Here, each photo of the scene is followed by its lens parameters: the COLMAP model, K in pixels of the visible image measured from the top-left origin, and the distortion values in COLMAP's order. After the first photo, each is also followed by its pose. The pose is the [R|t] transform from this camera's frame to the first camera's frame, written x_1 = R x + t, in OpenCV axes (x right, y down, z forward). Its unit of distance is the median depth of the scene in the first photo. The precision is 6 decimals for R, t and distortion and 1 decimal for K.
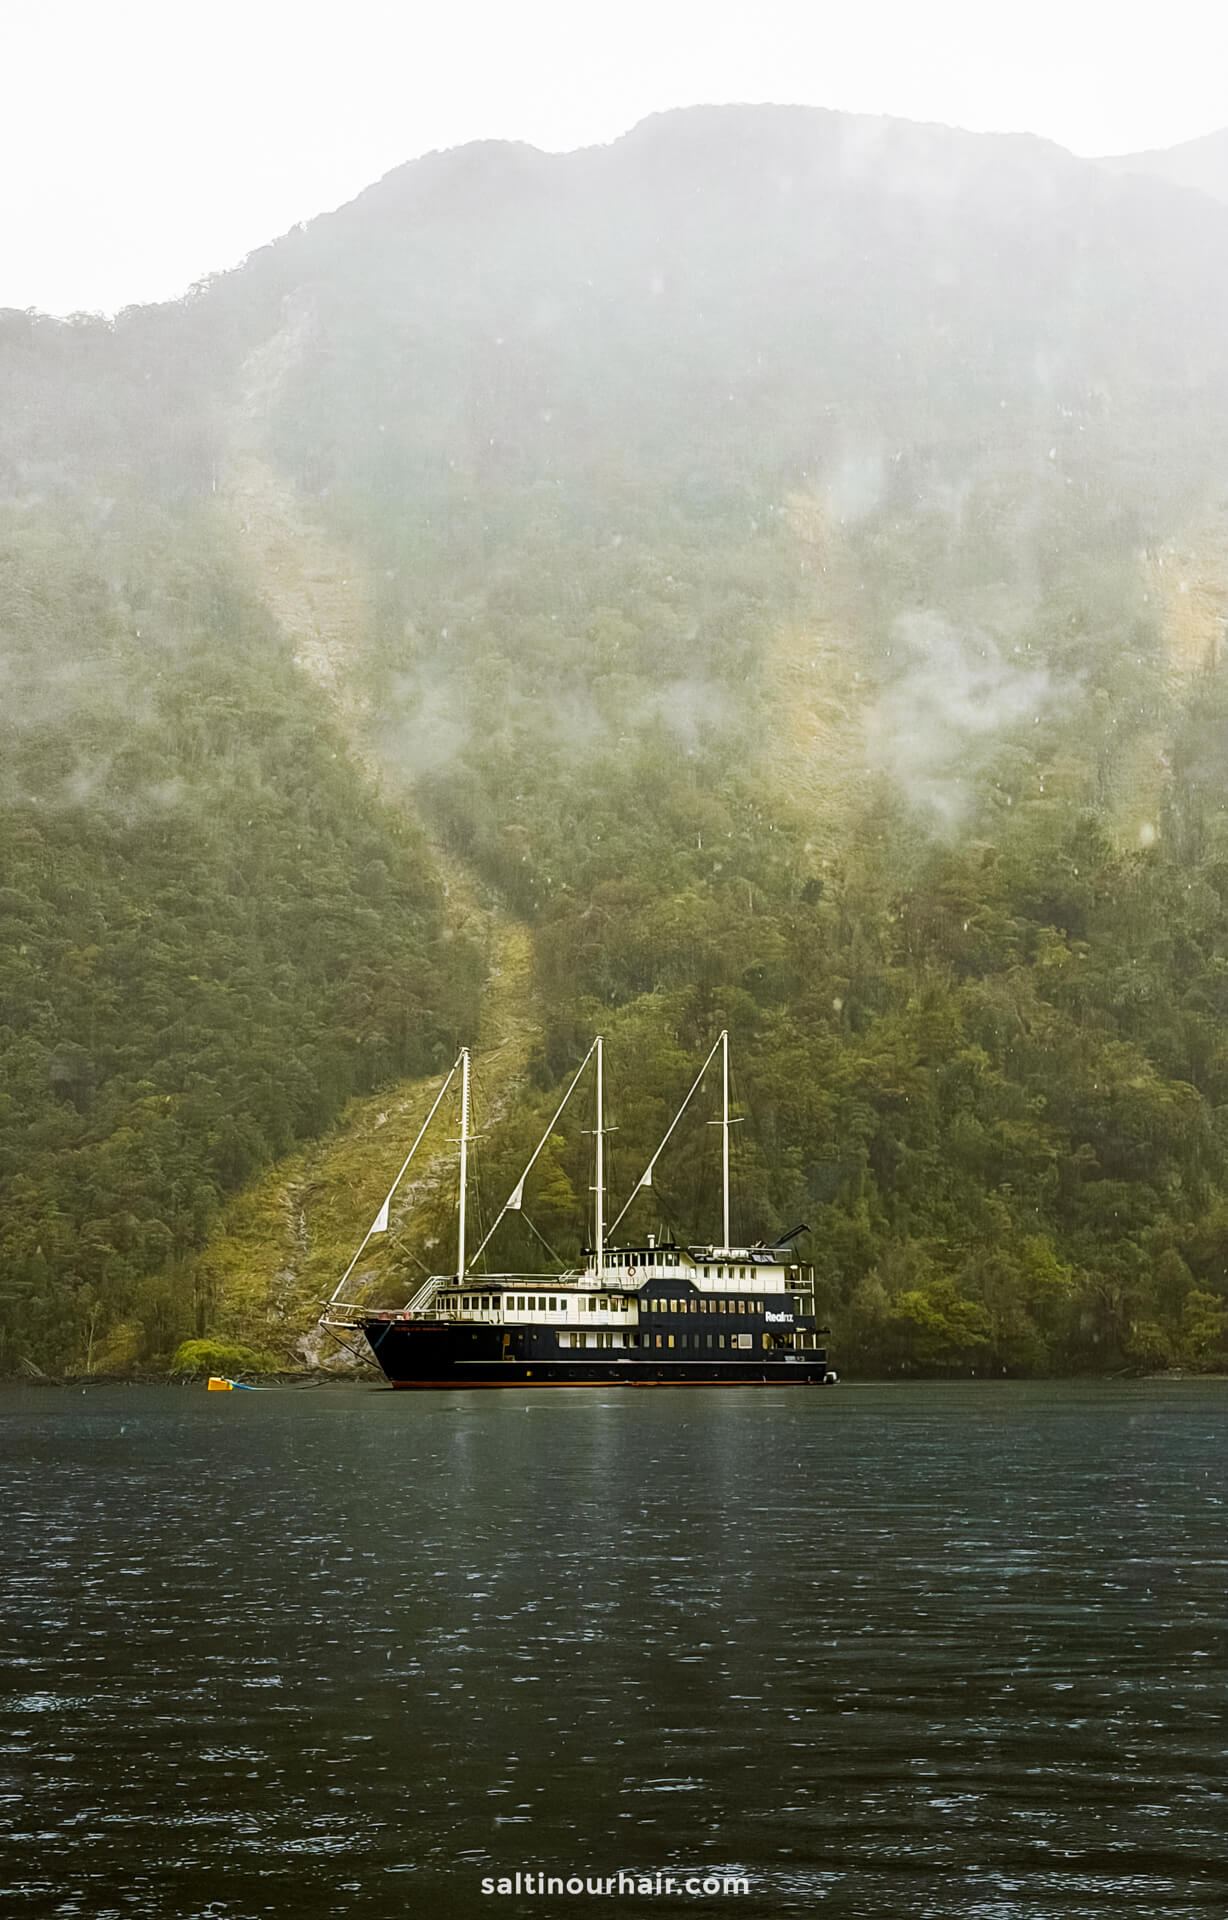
lens RADIAL K [[3499.4, 0, 613.8], [0, 3499.4, 959.0], [0, 0, 1]] dist [0.058484, 0.000000]
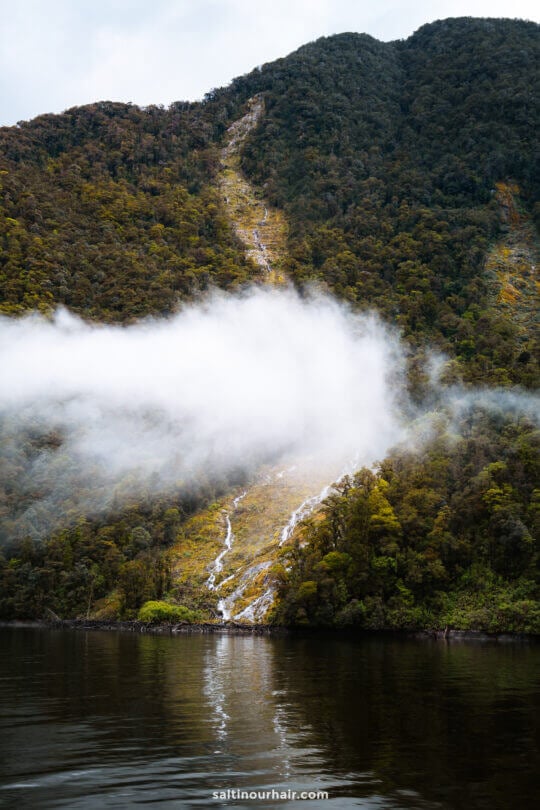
lens RADIAL K [[1646.2, 0, 270.0], [0, 1646.2, 405.6], [0, 0, 1]] dist [0.048089, 0.000000]
pose [[0.996700, 0.021850, -0.078173, -0.008658], [-0.022616, 0.999704, -0.008921, 0.020827], [0.077955, 0.010659, 0.996900, 0.209812]]
